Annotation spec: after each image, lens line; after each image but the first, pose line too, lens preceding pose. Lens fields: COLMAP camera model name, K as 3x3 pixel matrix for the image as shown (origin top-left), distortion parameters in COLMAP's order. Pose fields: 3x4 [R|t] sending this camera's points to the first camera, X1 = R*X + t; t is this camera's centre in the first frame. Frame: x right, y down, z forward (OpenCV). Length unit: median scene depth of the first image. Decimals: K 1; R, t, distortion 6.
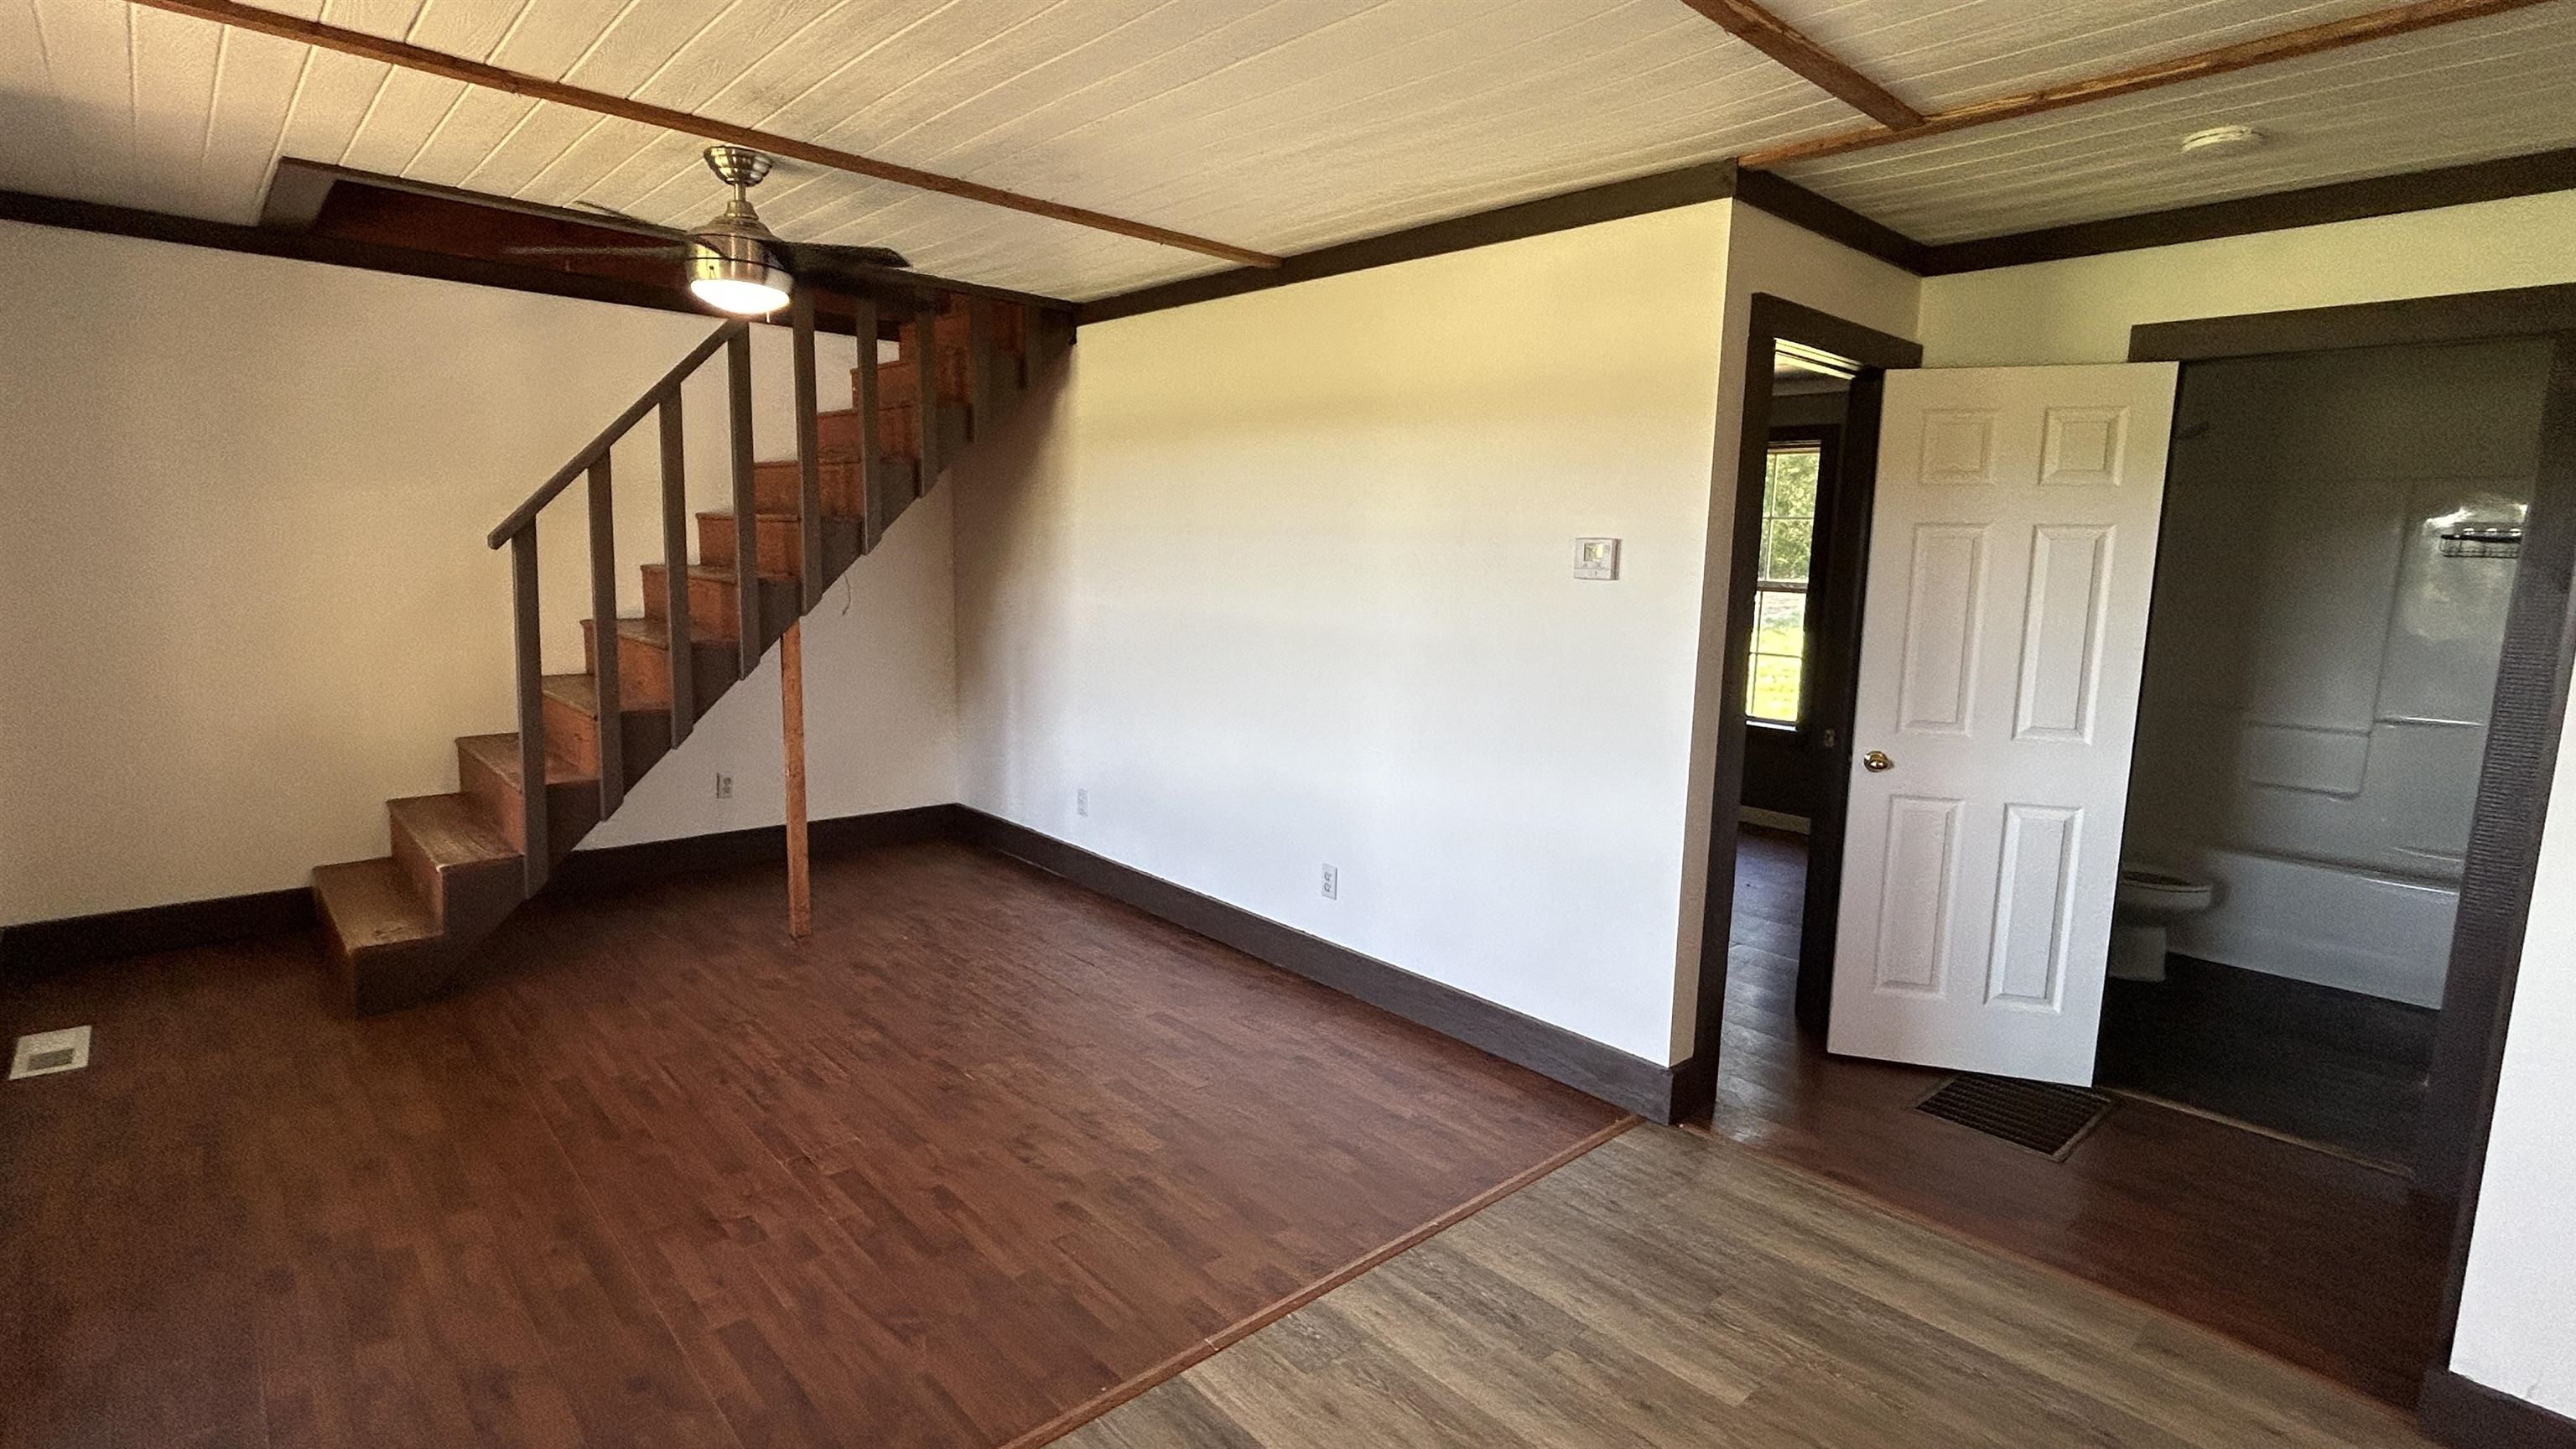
lens RADIAL K [[1225.9, 0, 1278.4], [0, 1225.9, 714.3], [0, 0, 1]] dist [-0.002319, 0.005586]
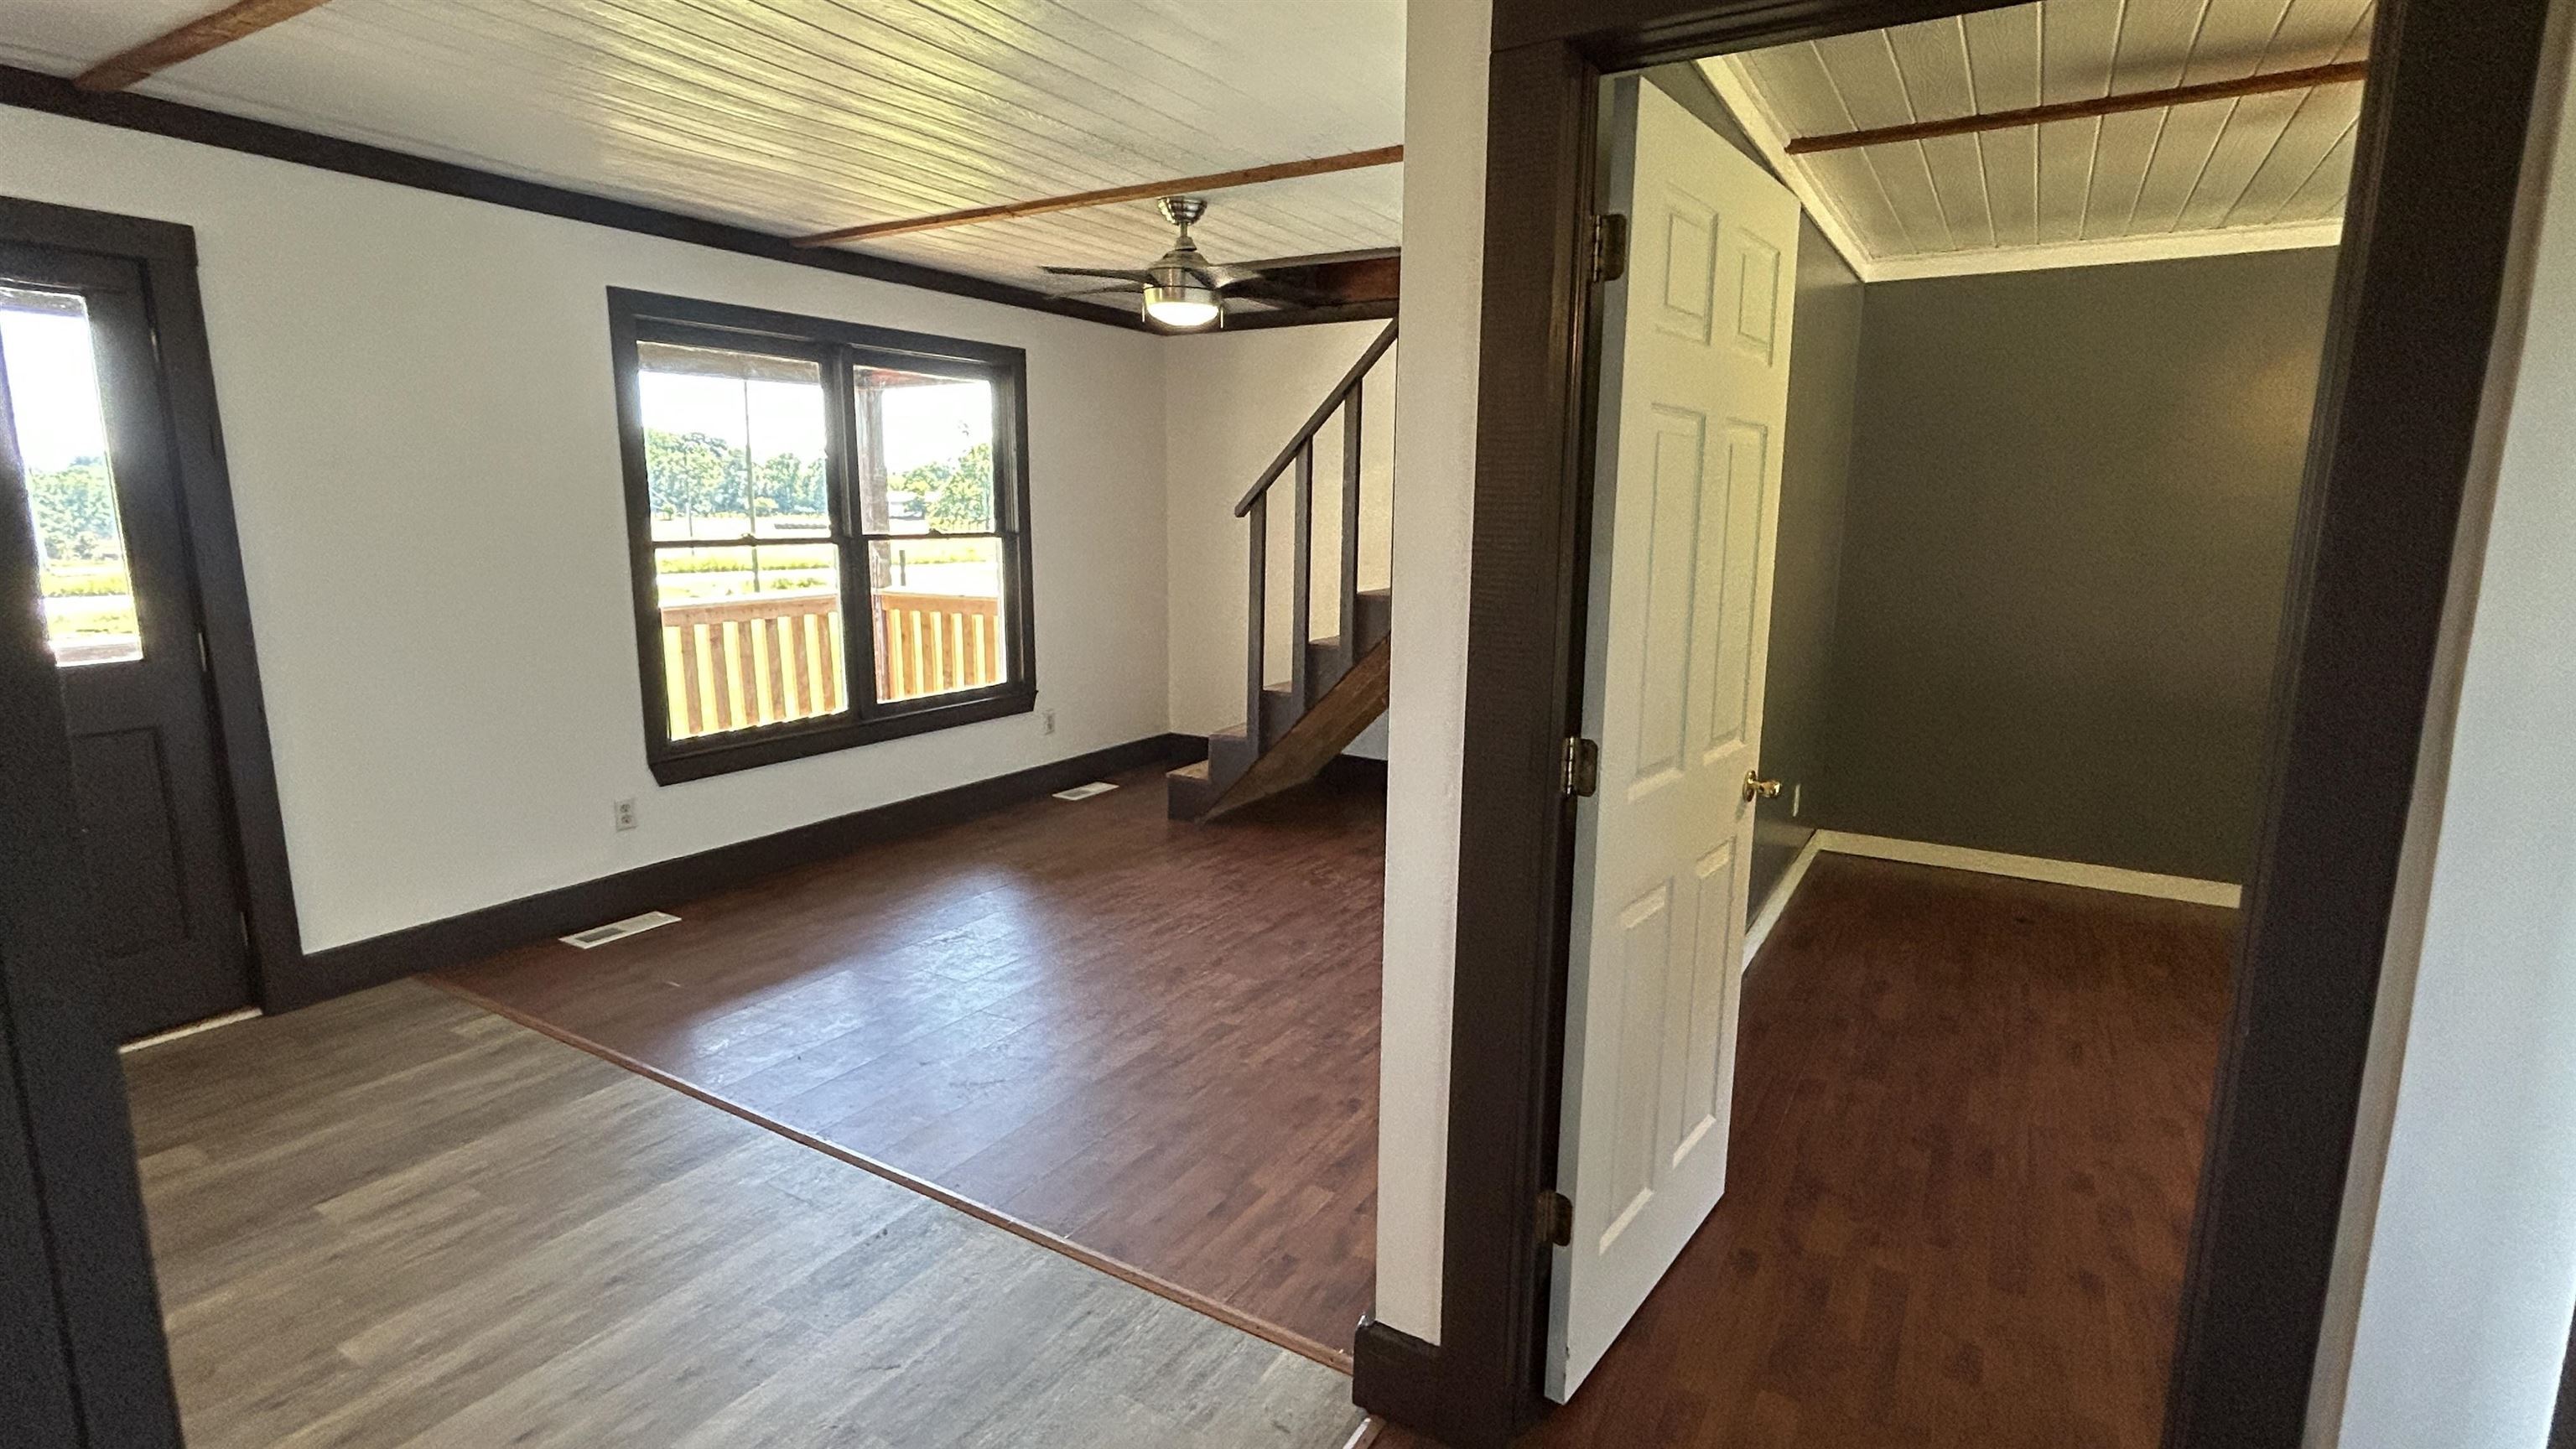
lens RADIAL K [[1225.9, 0, 1278.3], [0, 1225.9, 740.1], [0, 0, 1]] dist [-0.002319, 0.005586]
pose [[0.280109, 0.159737, -0.946585, 0.870818], [-0.116805, 0.984403, 0.131554, -0.085680], [0.952835, 0.073717, 0.294399, 0.757684]]
